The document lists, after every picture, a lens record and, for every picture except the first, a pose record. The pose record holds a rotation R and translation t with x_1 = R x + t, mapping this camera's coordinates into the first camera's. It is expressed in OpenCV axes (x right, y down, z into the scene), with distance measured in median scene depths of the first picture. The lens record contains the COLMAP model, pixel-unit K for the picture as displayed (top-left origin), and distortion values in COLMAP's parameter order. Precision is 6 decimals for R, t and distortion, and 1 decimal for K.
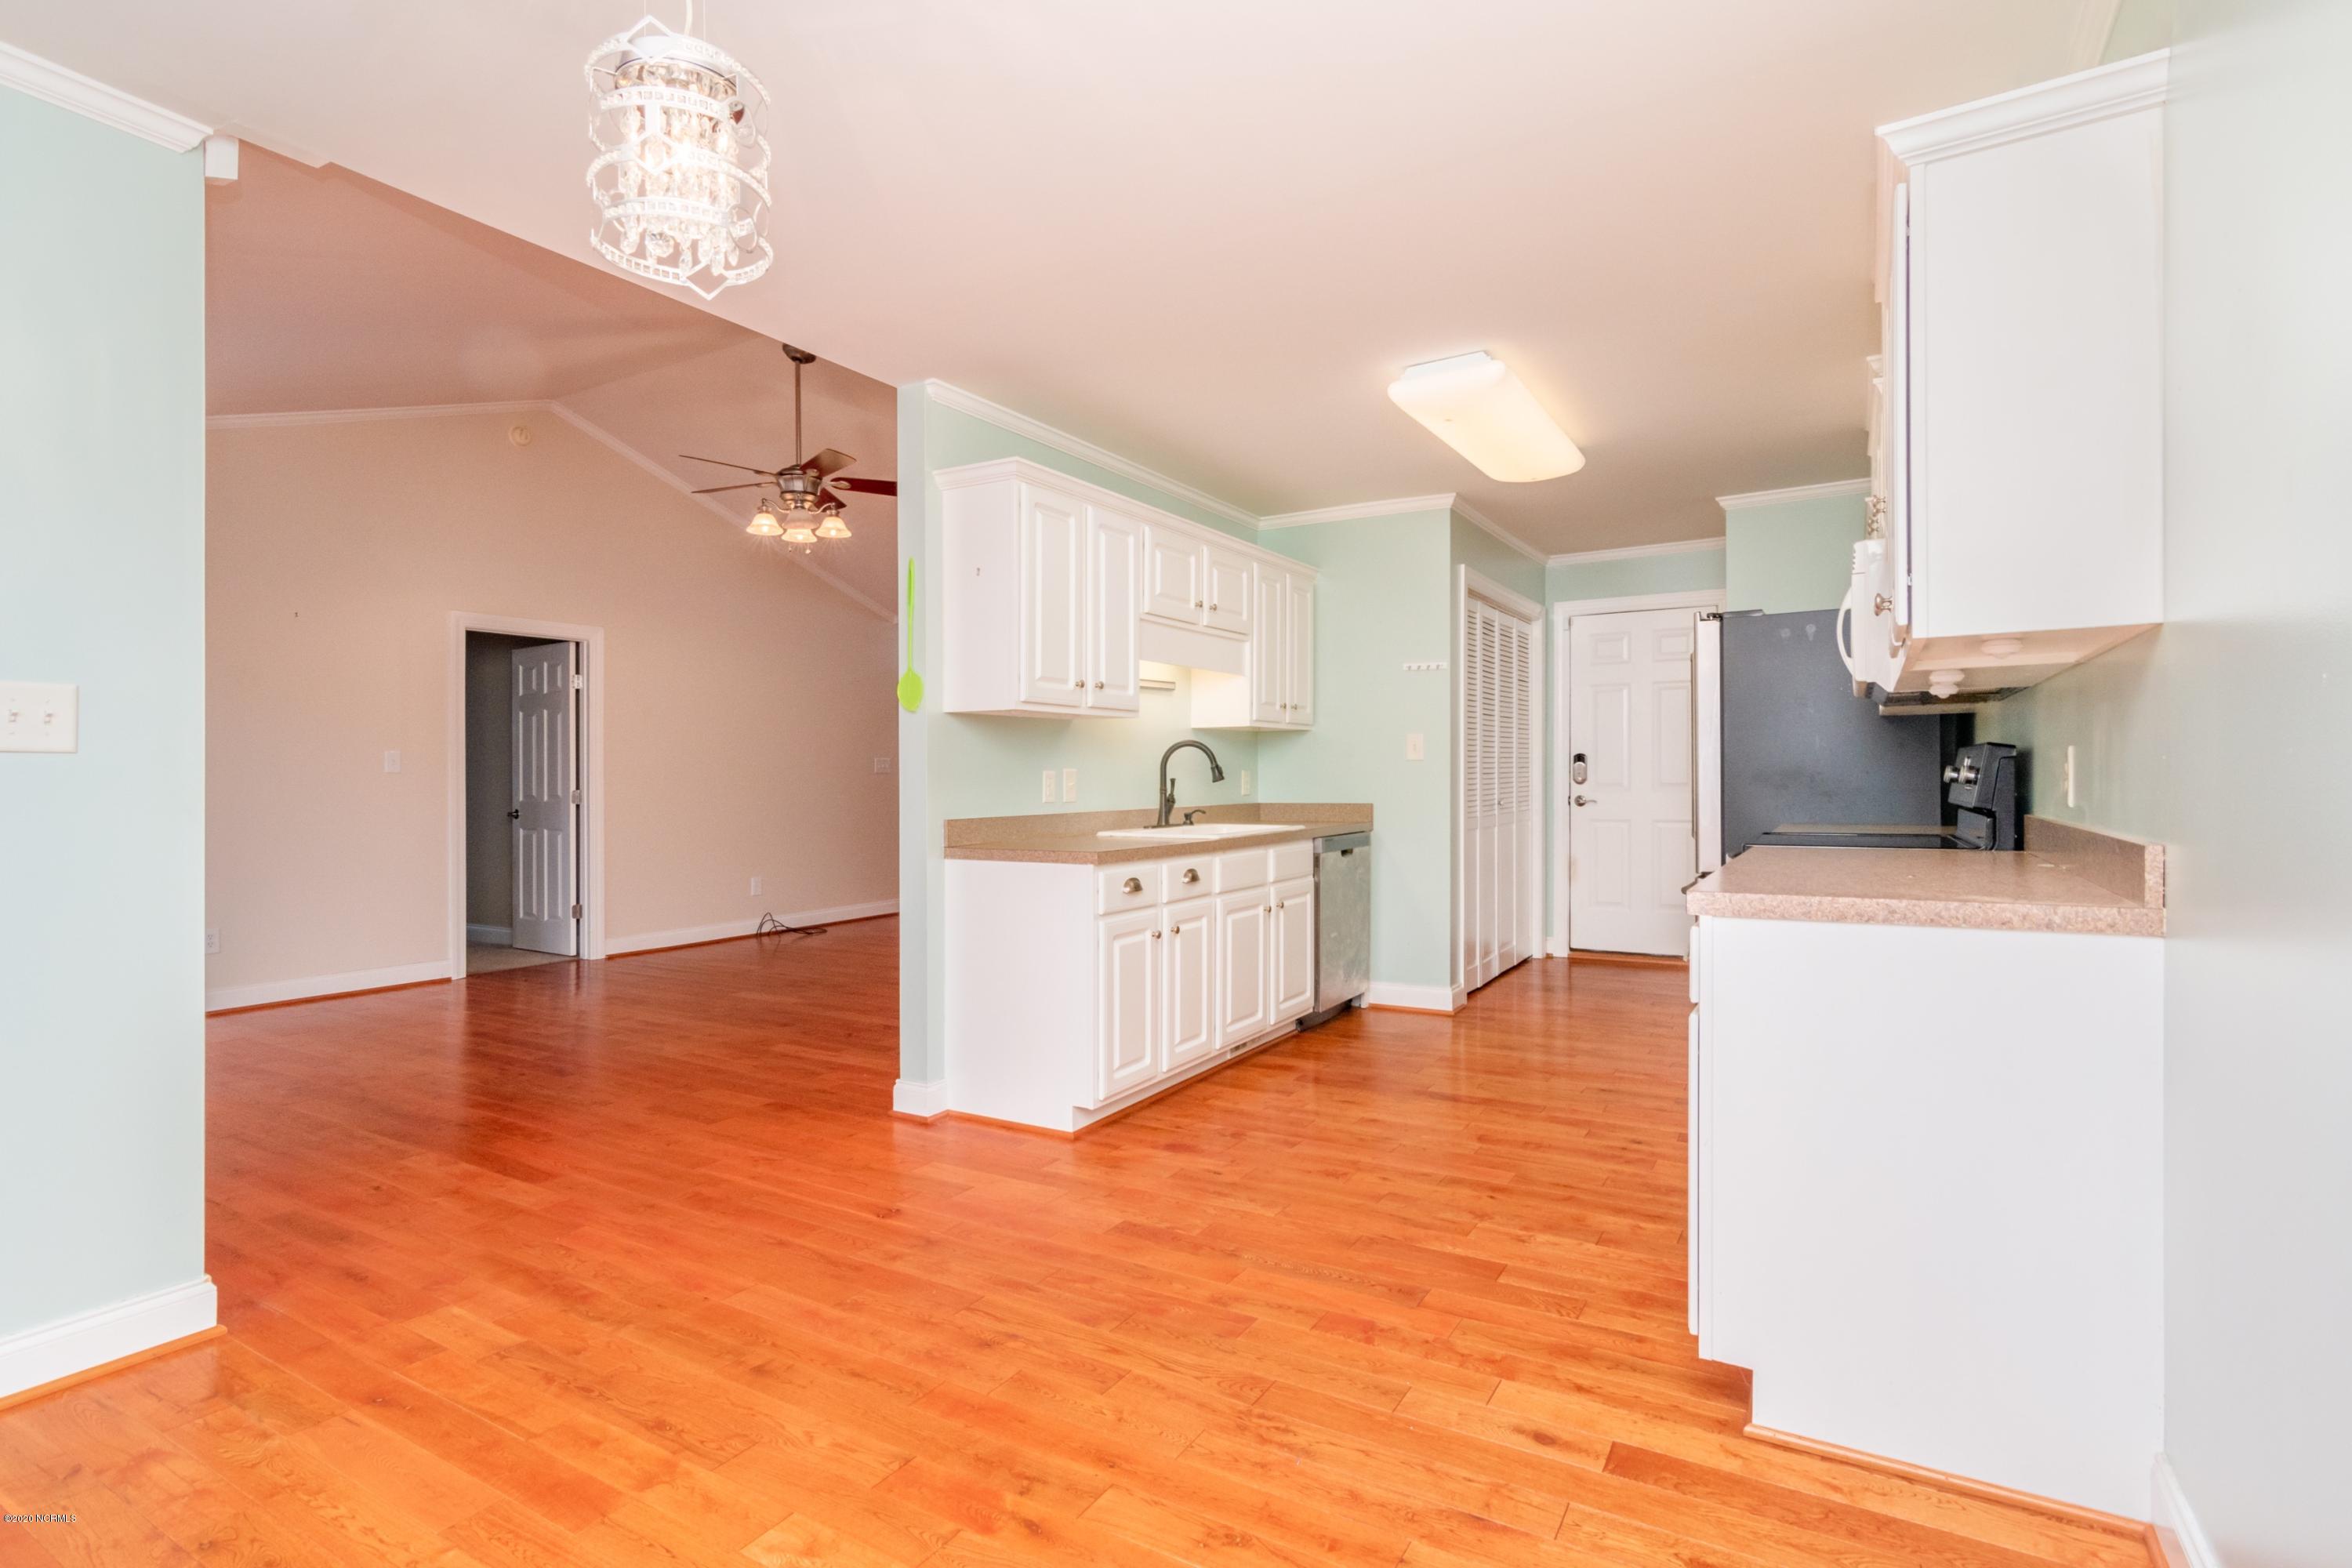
lens RADIAL K [[1150.9, 0, 1174.5], [0, 1150.9, 775.2], [0, 0, 1]] dist [0.004239, 0.002080]
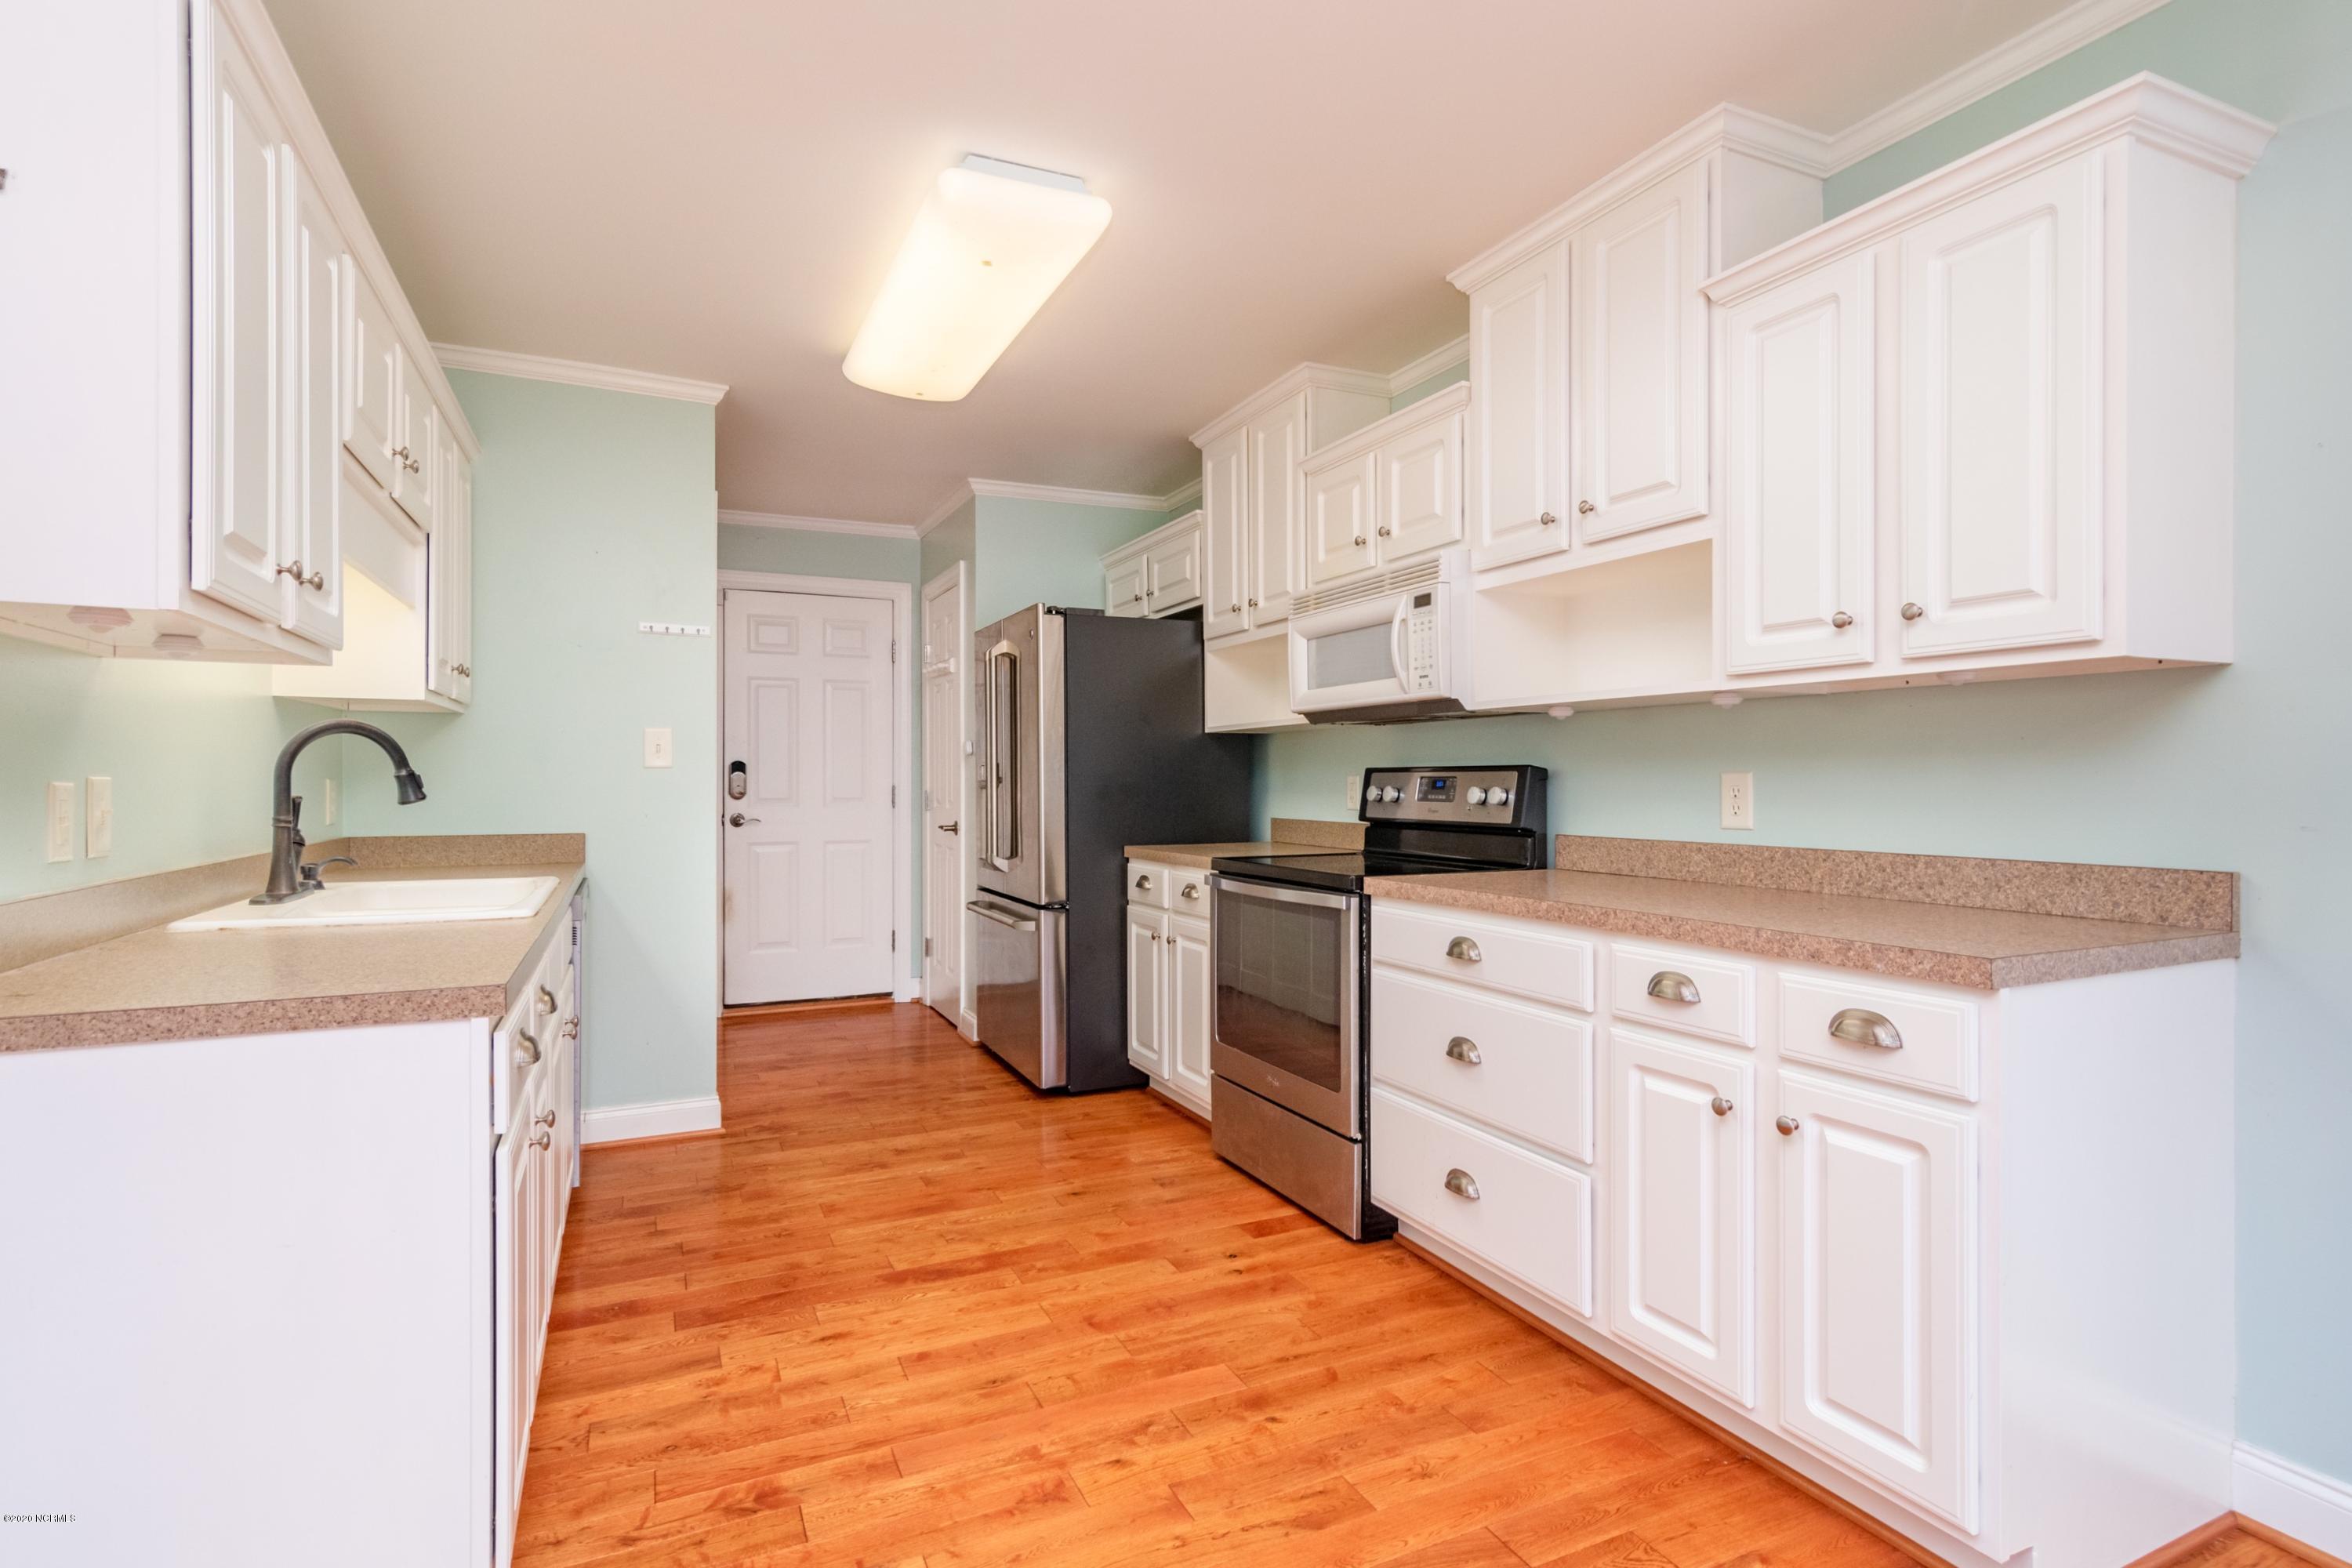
lens RADIAL K [[1150.9, 0, 1173.1], [0, 1150.9, 790.2], [0, 0, 1]] dist [0.004239, 0.002080]
pose [[0.561464, 0.001962, 0.827499, -0.268596], [-0.006482, 0.999977, 0.002028, -0.004678], [-0.827476, -0.006502, 0.561463, 0.562250]]
